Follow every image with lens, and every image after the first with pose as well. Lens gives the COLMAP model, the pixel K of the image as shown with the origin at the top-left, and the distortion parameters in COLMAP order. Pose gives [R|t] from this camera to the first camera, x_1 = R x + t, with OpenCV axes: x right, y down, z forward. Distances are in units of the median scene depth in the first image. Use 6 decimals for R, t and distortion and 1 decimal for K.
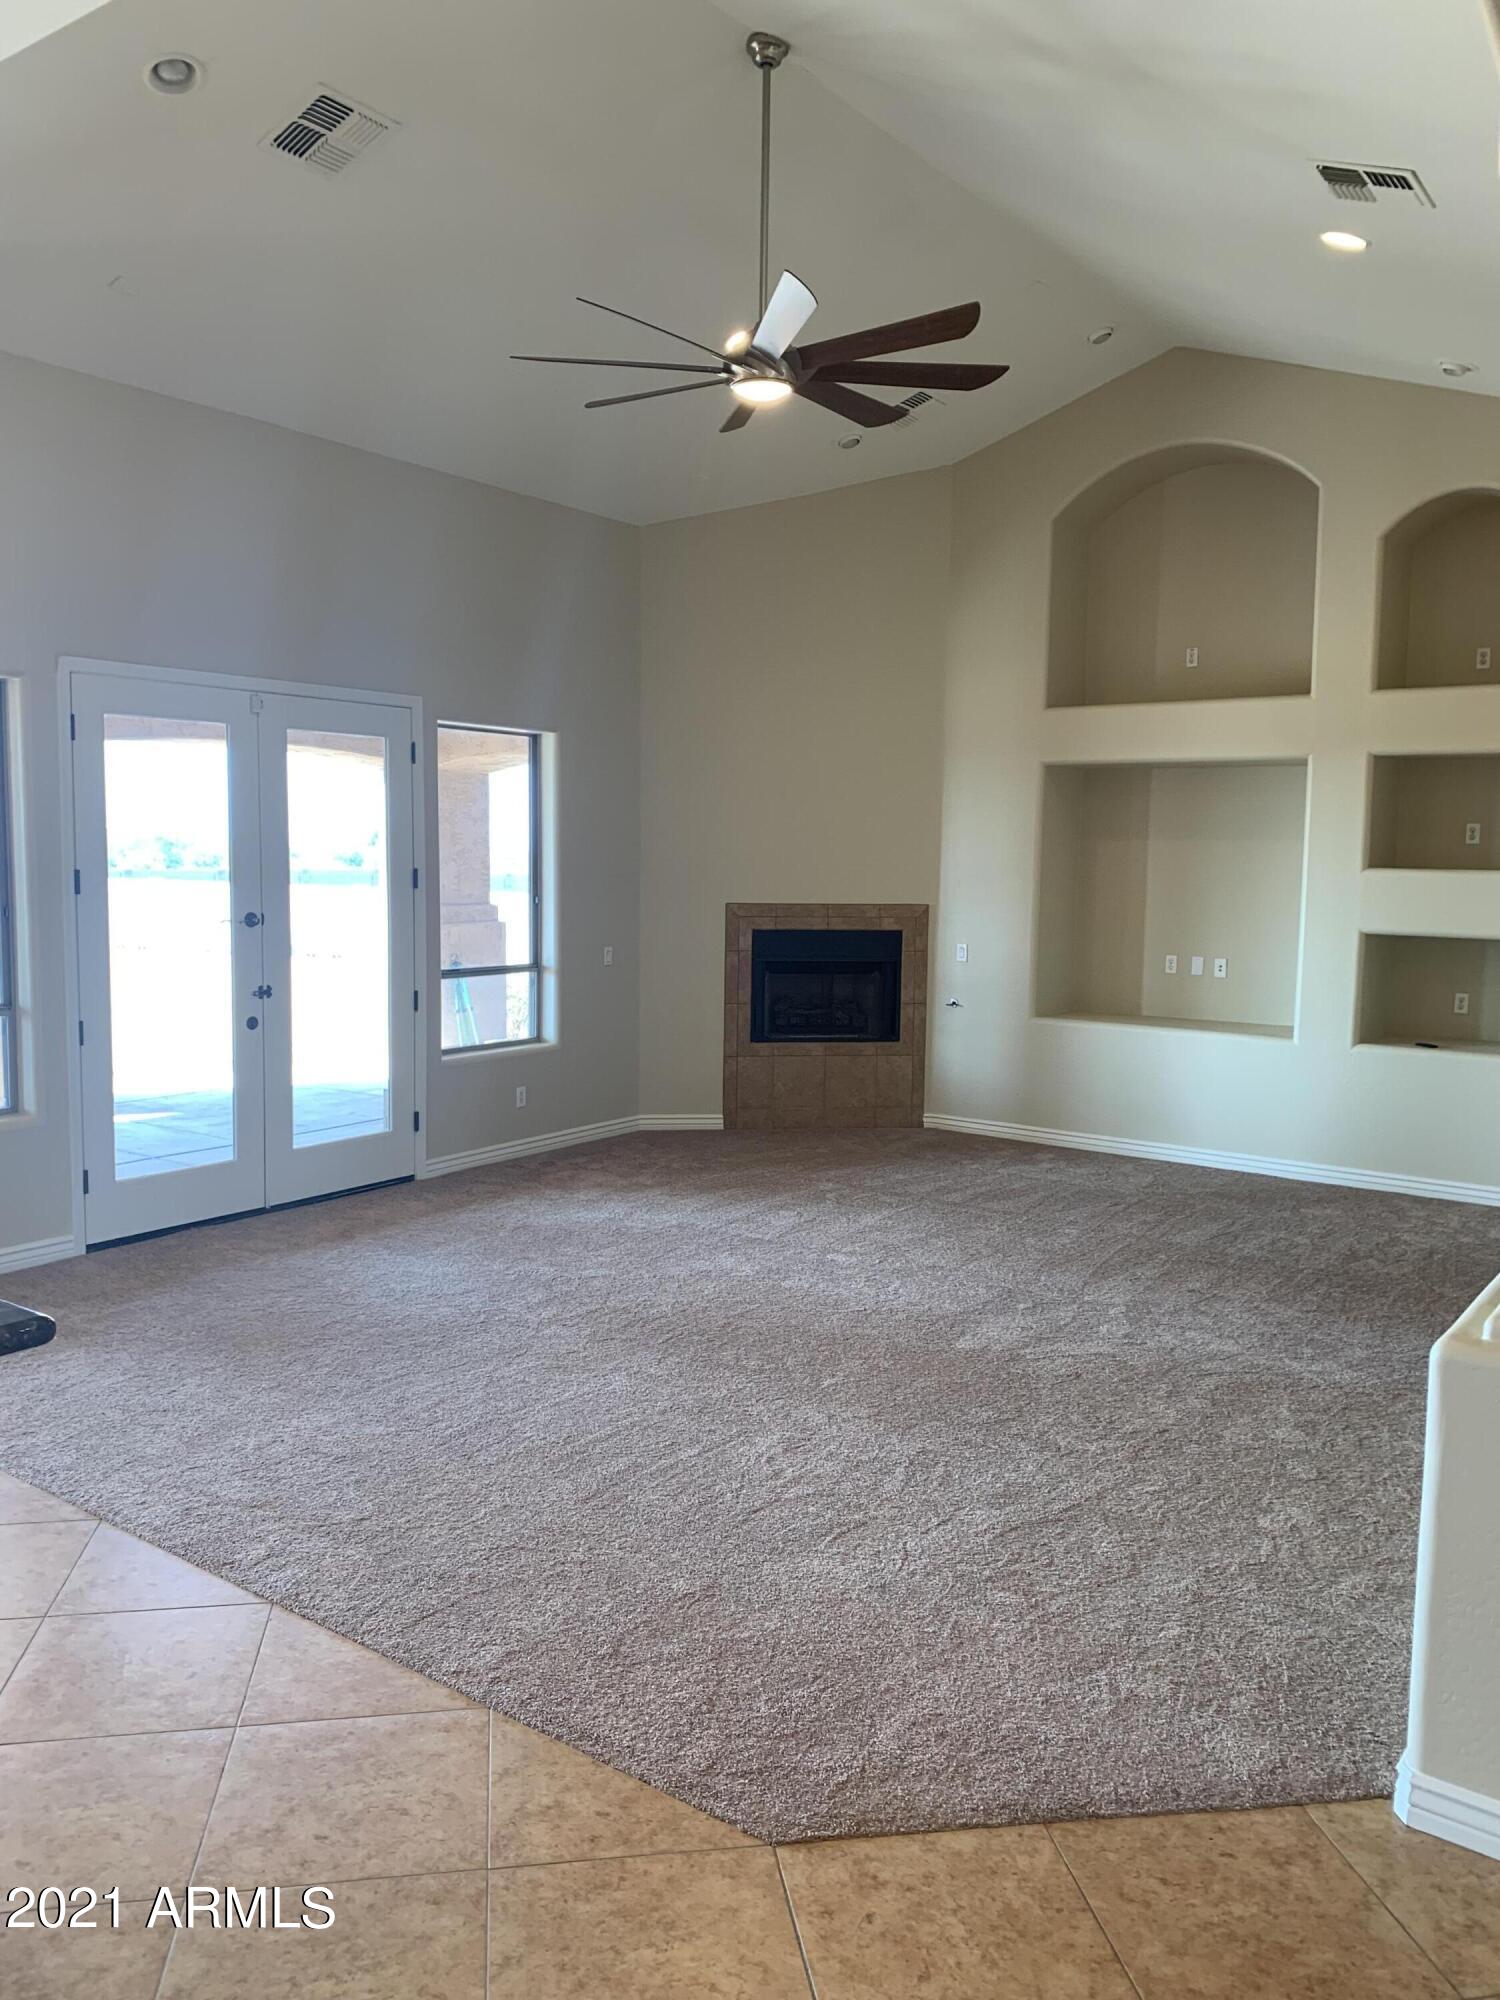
lens RADIAL K [[1532.0, 0, 737.6], [0, 1532.0, 980.2], [0, 0, 1]] dist [0.037685, -0.025982]
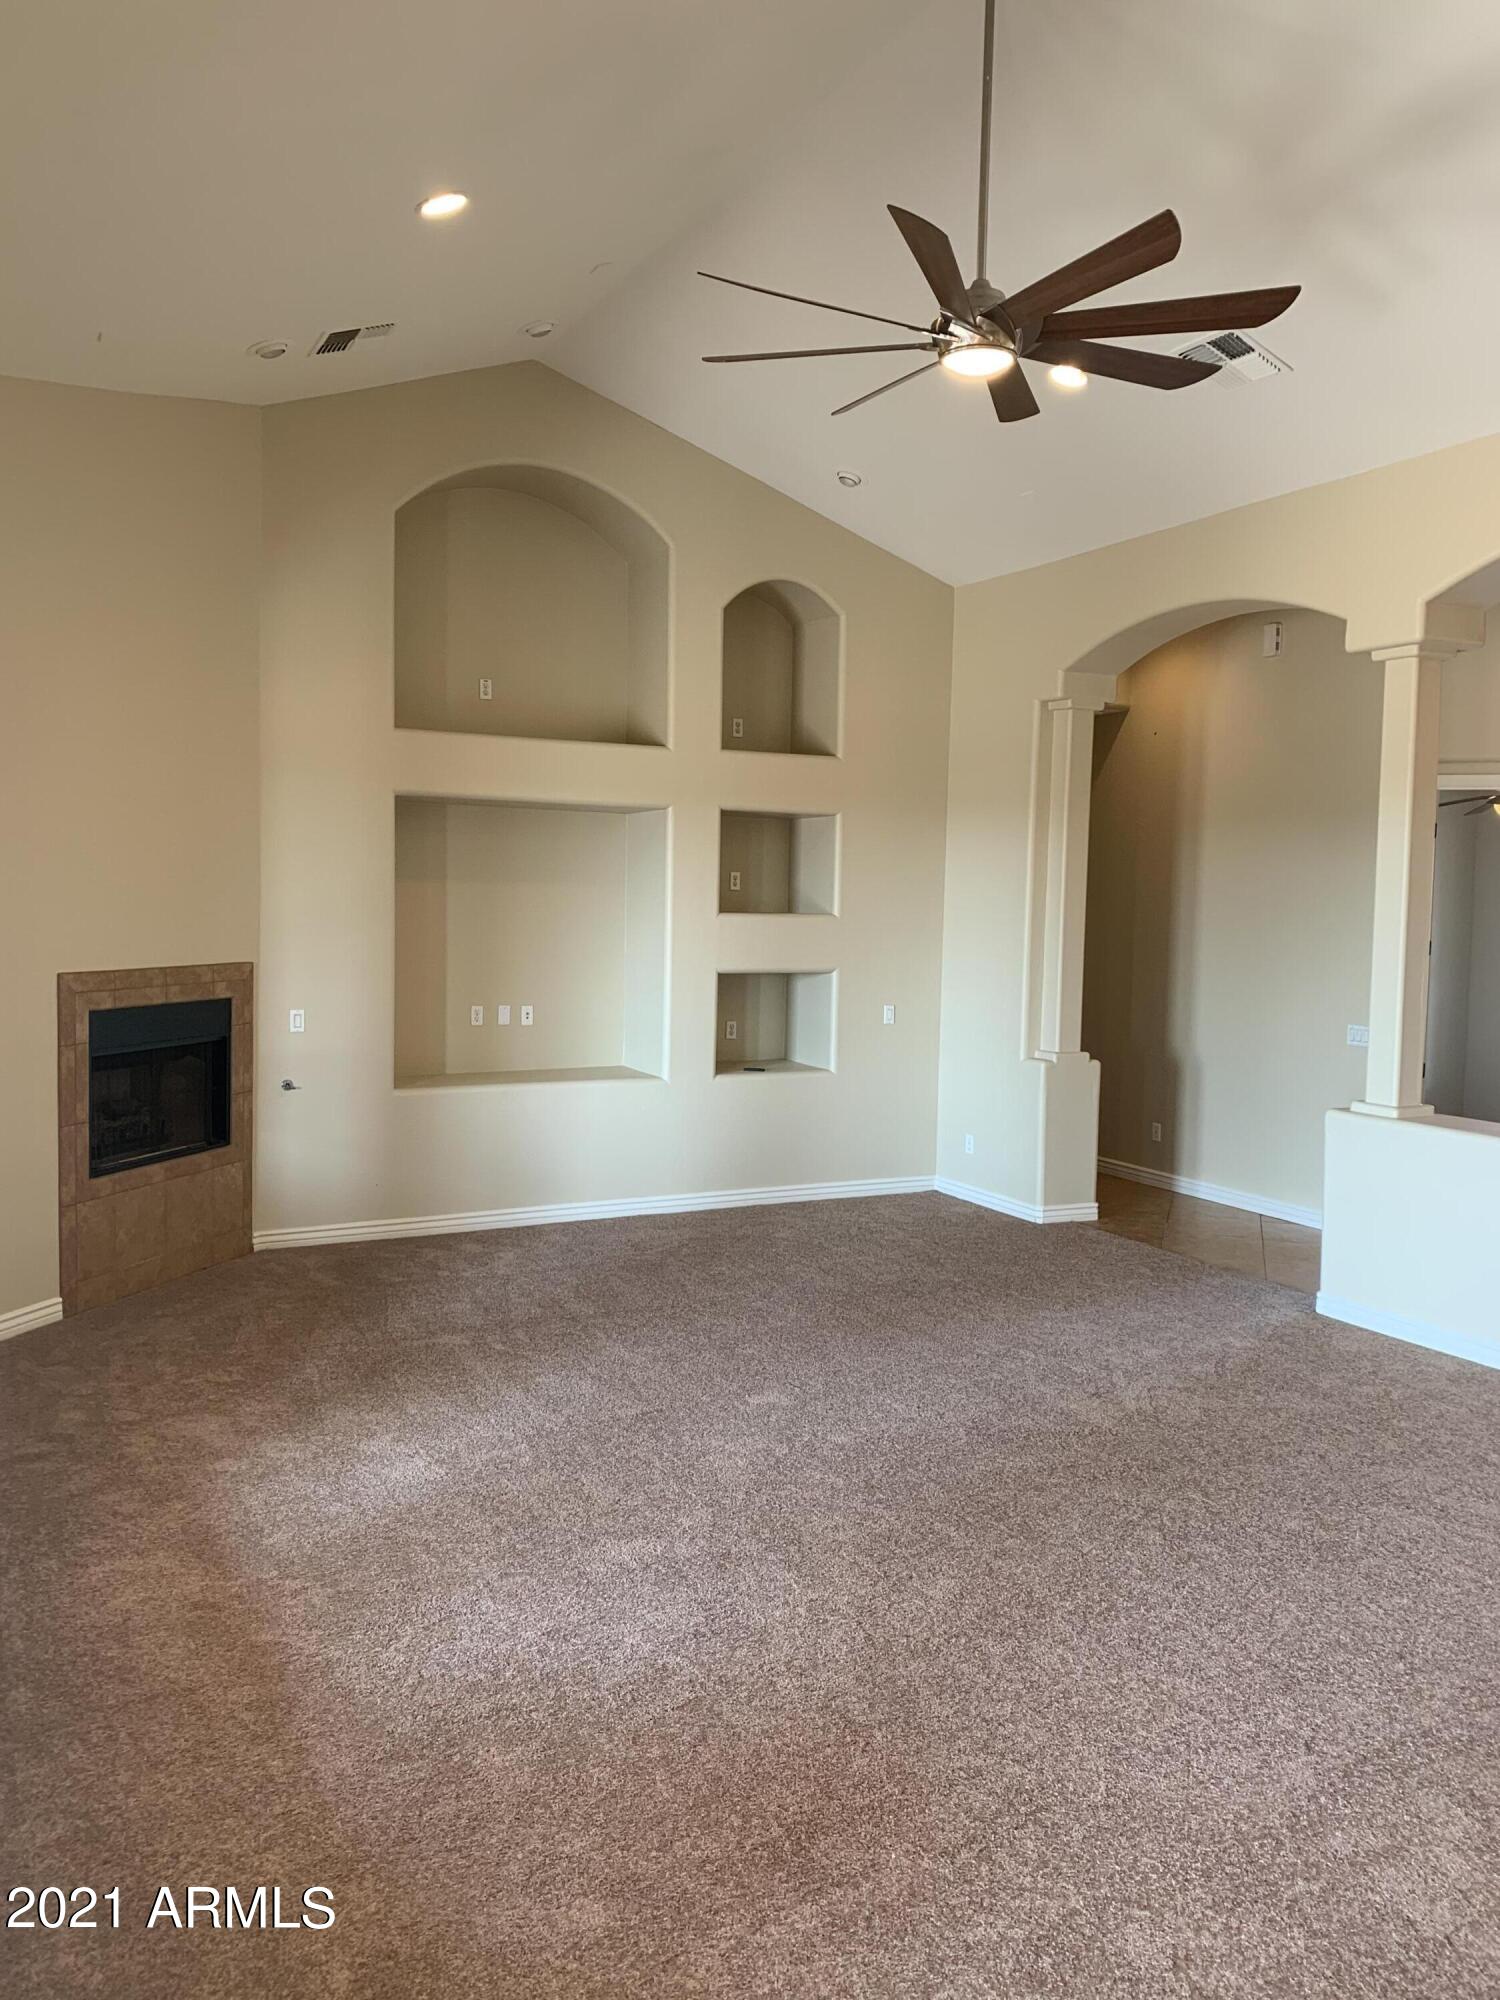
lens RADIAL K [[1532.0, 0, 747.2], [0, 1532.0, 960.1], [0, 0, 1]] dist [0.037685, -0.025982]
pose [[0.436961, -0.043577, 0.898424, -0.542084], [0.062353, 0.997890, 0.018075, -0.057288], [-0.897316, 0.048121, 0.438757, 0.508369]]
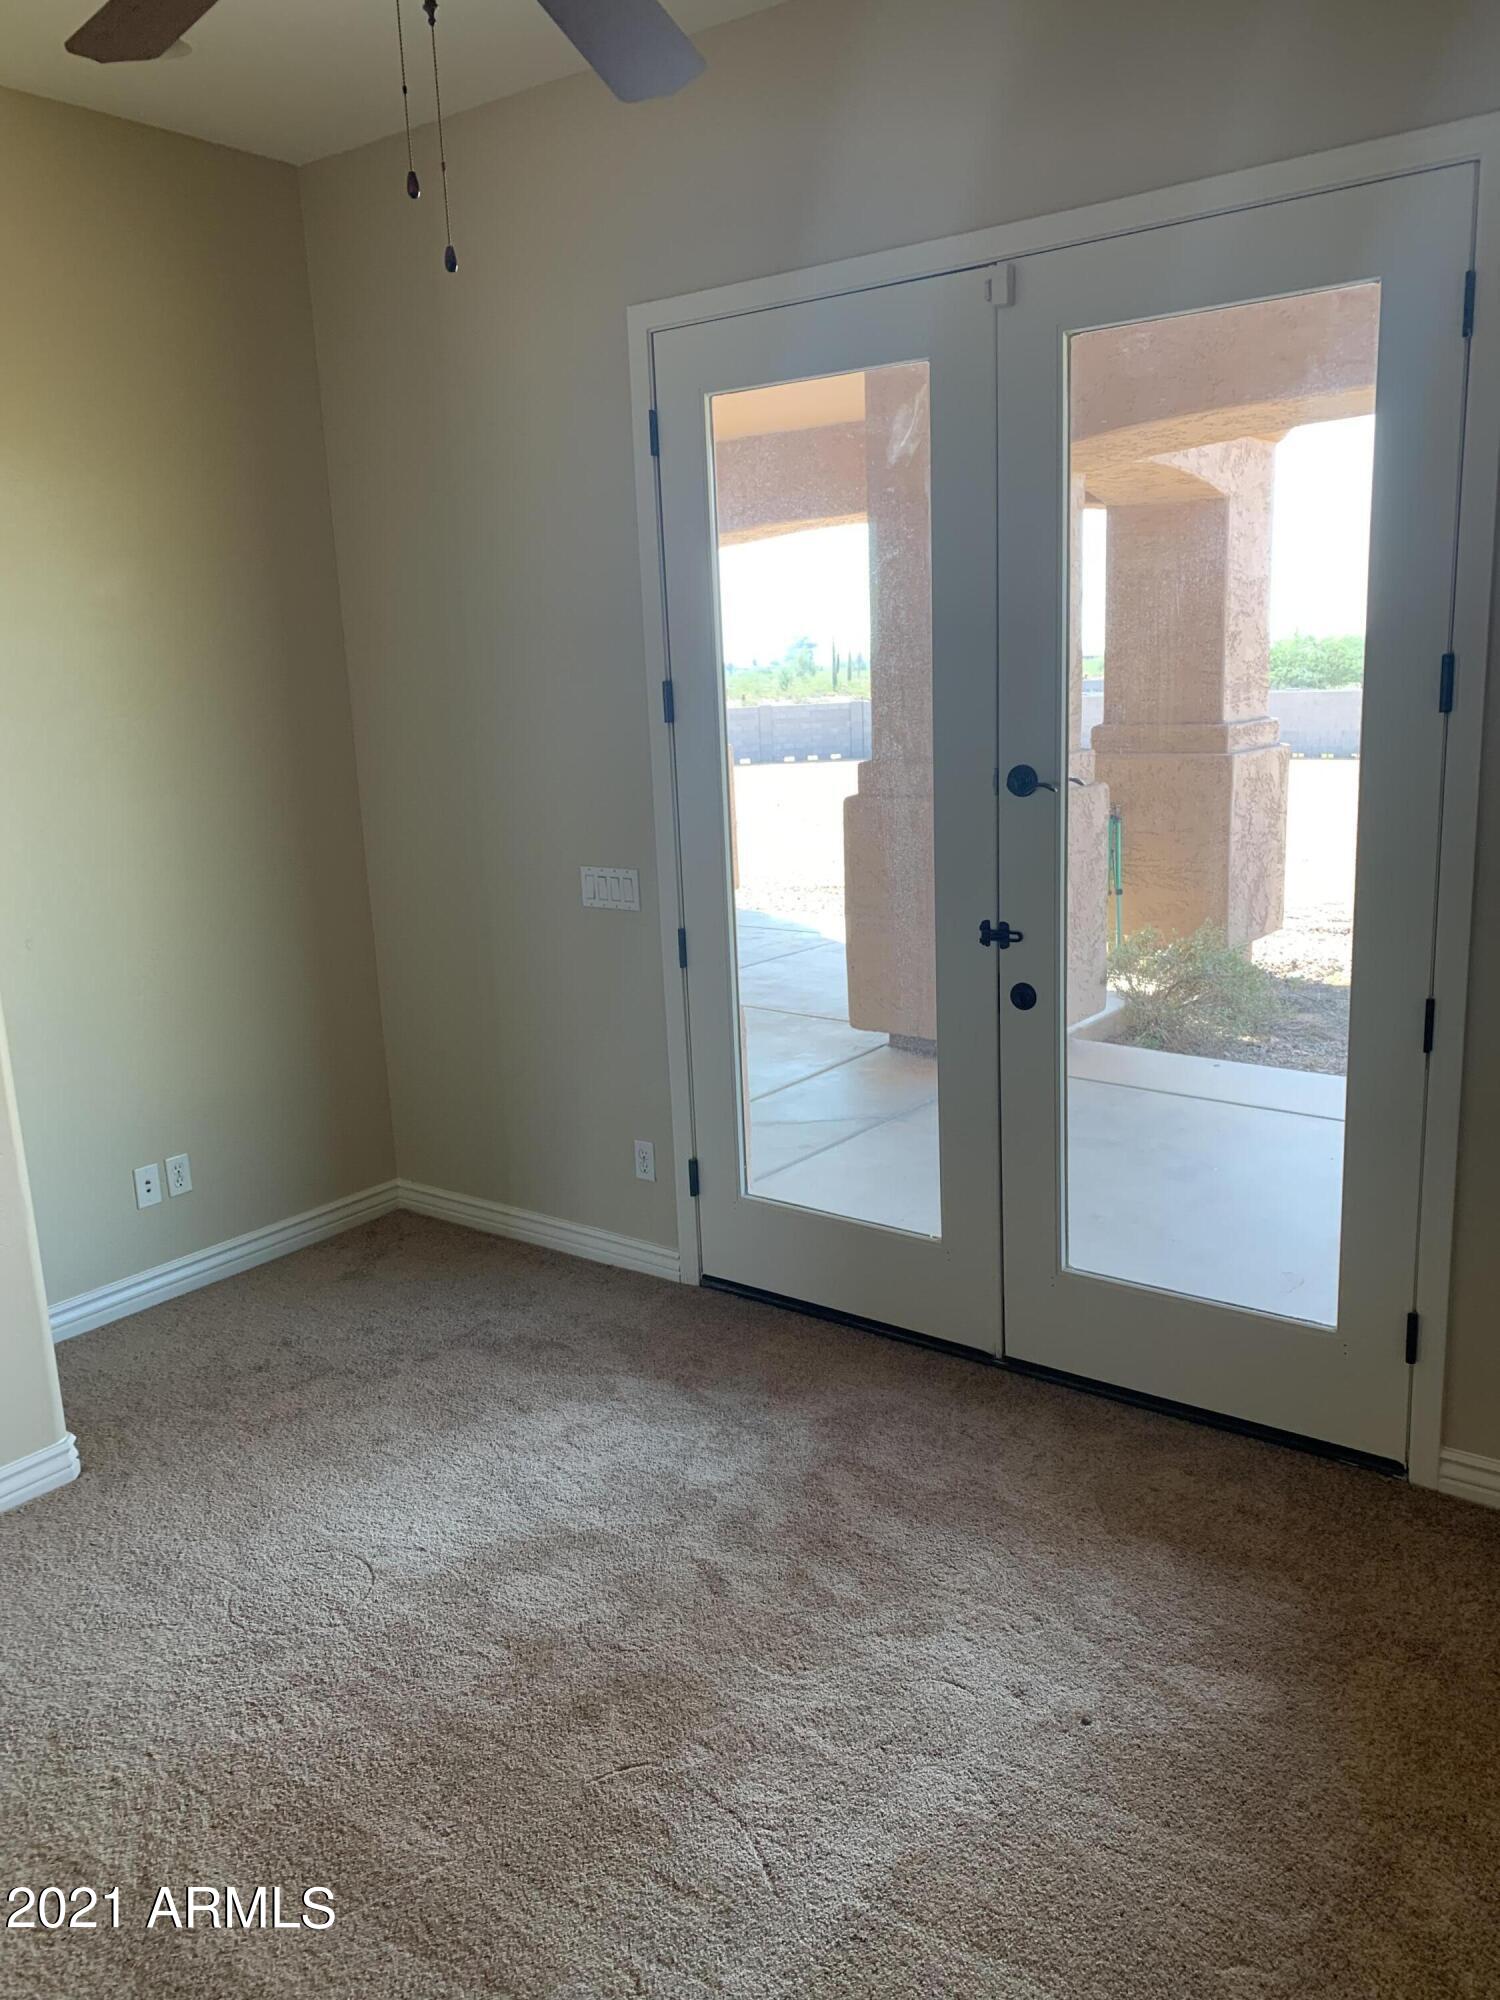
lens RADIAL K [[1532.0, 0, 754.0], [0, 1532.0, 988.0], [0, 0, 1]] dist [0.037685, -0.025982]
pose [[-0.010525, 0.206361, -0.978419, 0.141813], [-0.041062, 0.977559, 0.206621, -0.061828], [0.999101, 0.042351, -0.001815, 0.807318]]
